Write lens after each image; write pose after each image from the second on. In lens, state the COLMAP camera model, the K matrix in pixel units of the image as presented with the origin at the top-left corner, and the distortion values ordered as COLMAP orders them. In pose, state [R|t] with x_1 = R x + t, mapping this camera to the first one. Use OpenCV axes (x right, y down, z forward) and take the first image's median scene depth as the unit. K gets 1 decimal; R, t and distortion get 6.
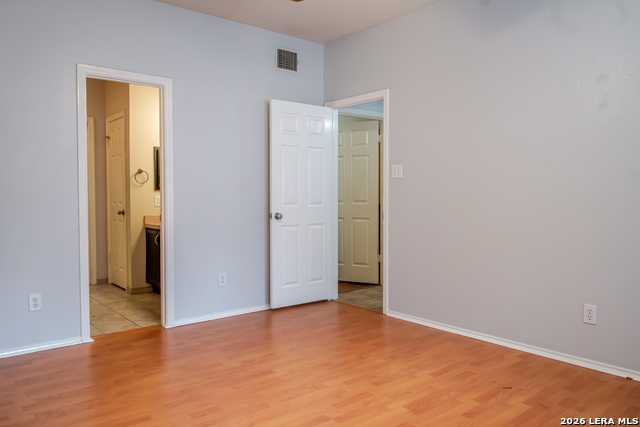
lens RADIAL K [[478.9, 0, 318.4], [0, 478.9, 212.4], [0, 0, 1]] dist [-0.006849, 0.005052]
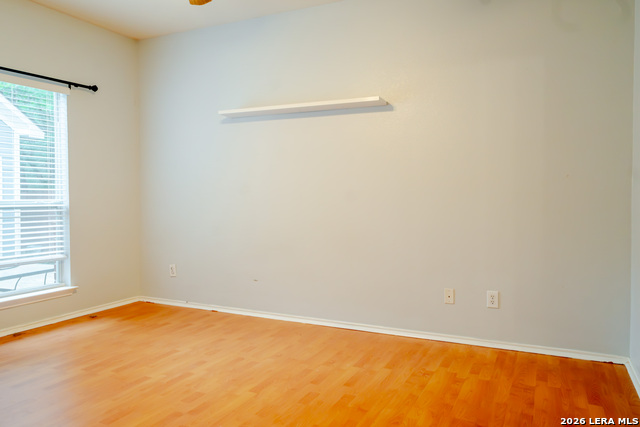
lens RADIAL K [[478.9, 0, 315.5], [0, 478.9, 213.1], [0, 0, 1]] dist [-0.006849, 0.005052]
pose [[-0.910852, 0.017527, -0.412361, 0.144336], [-0.016134, 0.996822, 0.078007, -0.058273], [0.412418, 0.077706, -0.907675, 1.542875]]
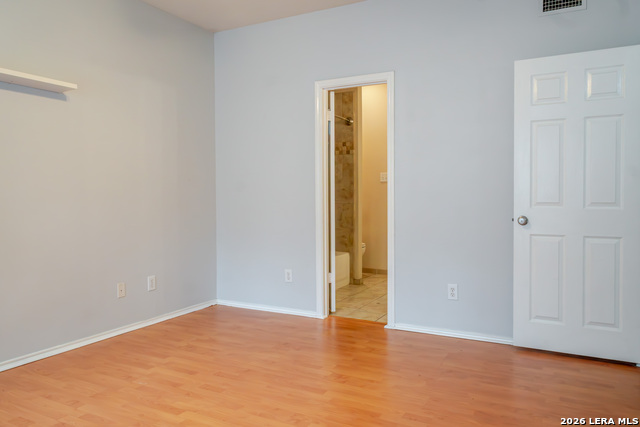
lens RADIAL K [[478.9, 0, 316.2], [0, 478.9, 212.2], [0, 0, 1]] dist [-0.006849, 0.005052]
pose [[0.371136, 0.031522, -0.928043, 0.683207], [-0.034492, 0.999202, 0.020145, -0.012351], [0.927938, 0.024533, 0.371927, 0.641037]]
